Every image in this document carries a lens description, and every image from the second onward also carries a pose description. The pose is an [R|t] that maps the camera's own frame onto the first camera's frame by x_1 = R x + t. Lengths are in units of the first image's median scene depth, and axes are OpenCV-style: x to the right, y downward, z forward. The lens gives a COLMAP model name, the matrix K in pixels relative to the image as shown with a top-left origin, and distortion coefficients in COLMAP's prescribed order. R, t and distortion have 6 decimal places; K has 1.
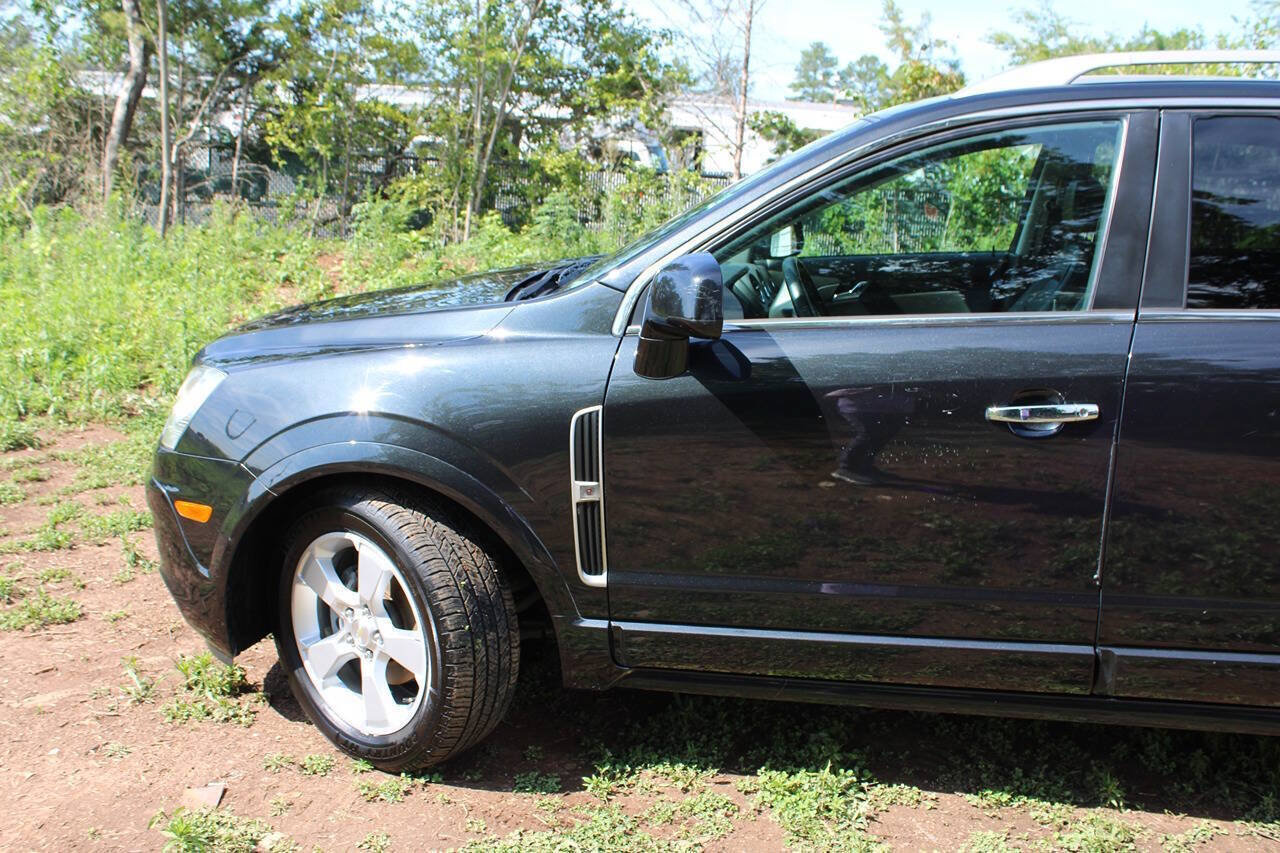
lens RADIAL K [[1278.5, 0, 616.0], [0, 1278.5, 417.9], [0, 0, 1]] dist [-0.078410, 0.000000]
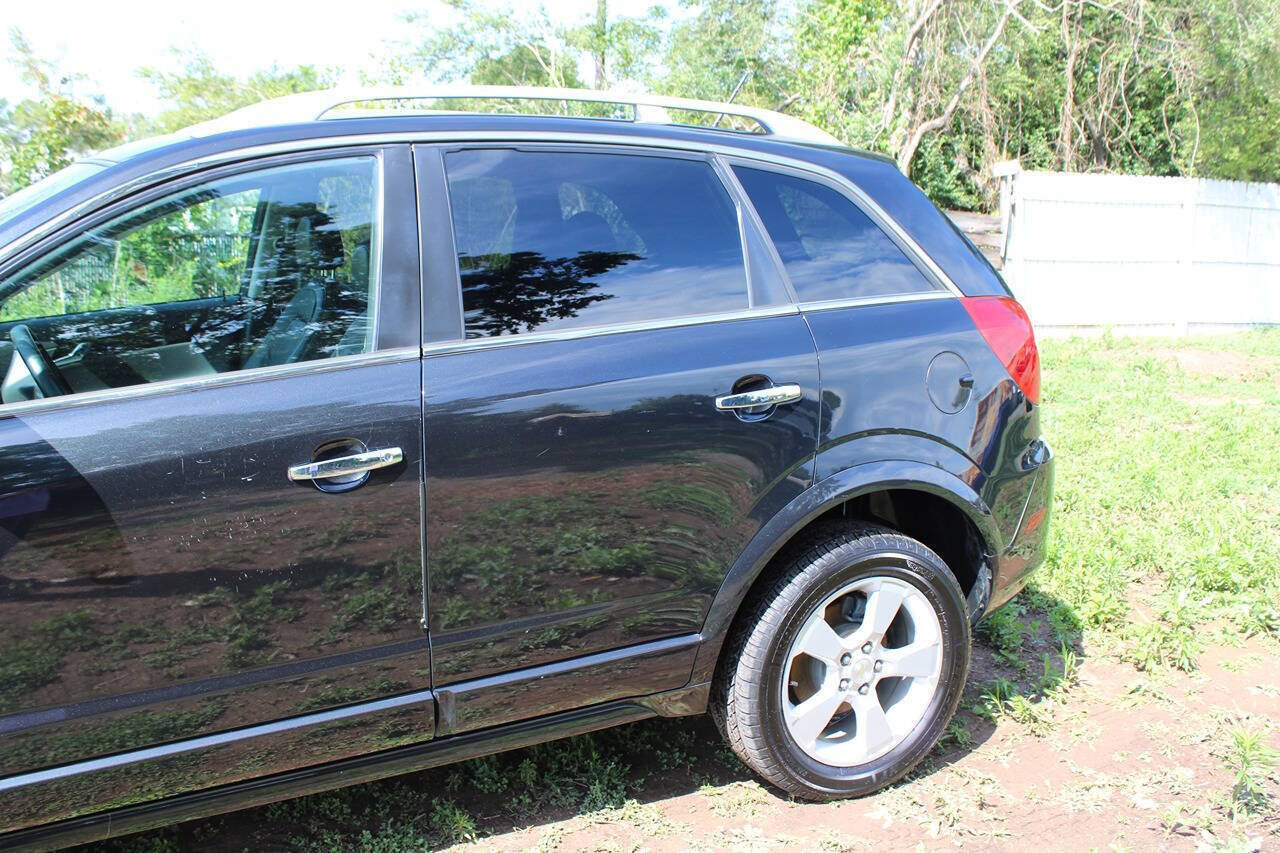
lens RADIAL K [[1278.5, 0, 631.5], [0, 1278.5, 418.1], [0, 0, 1]] dist [-0.078410, 0.000000]
pose [[0.781839, -0.135688, 0.608536, -0.058770], [0.150258, 0.988270, 0.027310, -0.025575], [-0.605103, 0.070085, 0.793056, 0.086814]]
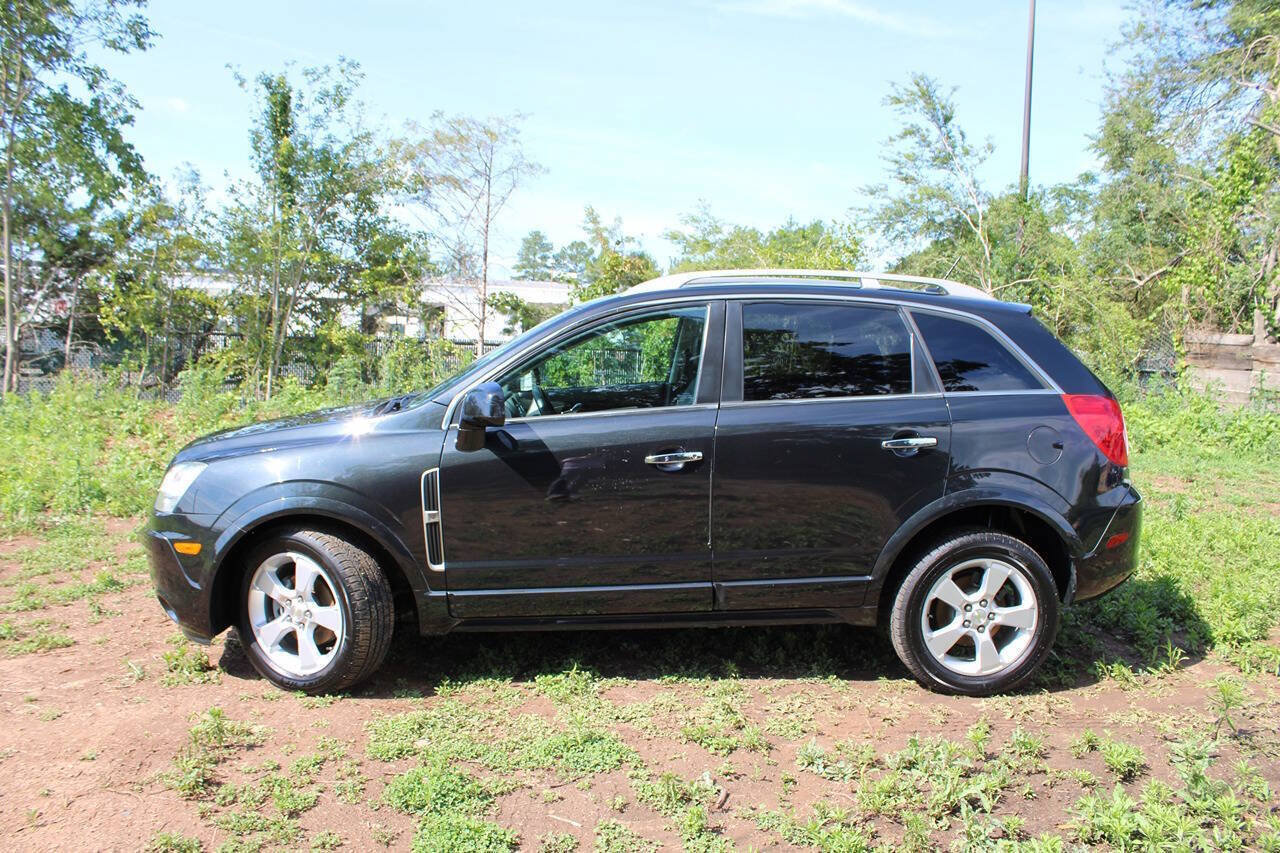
lens RADIAL K [[1278.5, 0, 635.0], [0, 1278.5, 423.9], [0, 0, 1]] dist [-0.078410, 0.000000]
pose [[0.973080, -0.035806, 0.227670, -0.126431], [0.063877, 0.991058, -0.117151, 0.133368], [-0.221440, 0.128540, 0.966665, -0.686104]]
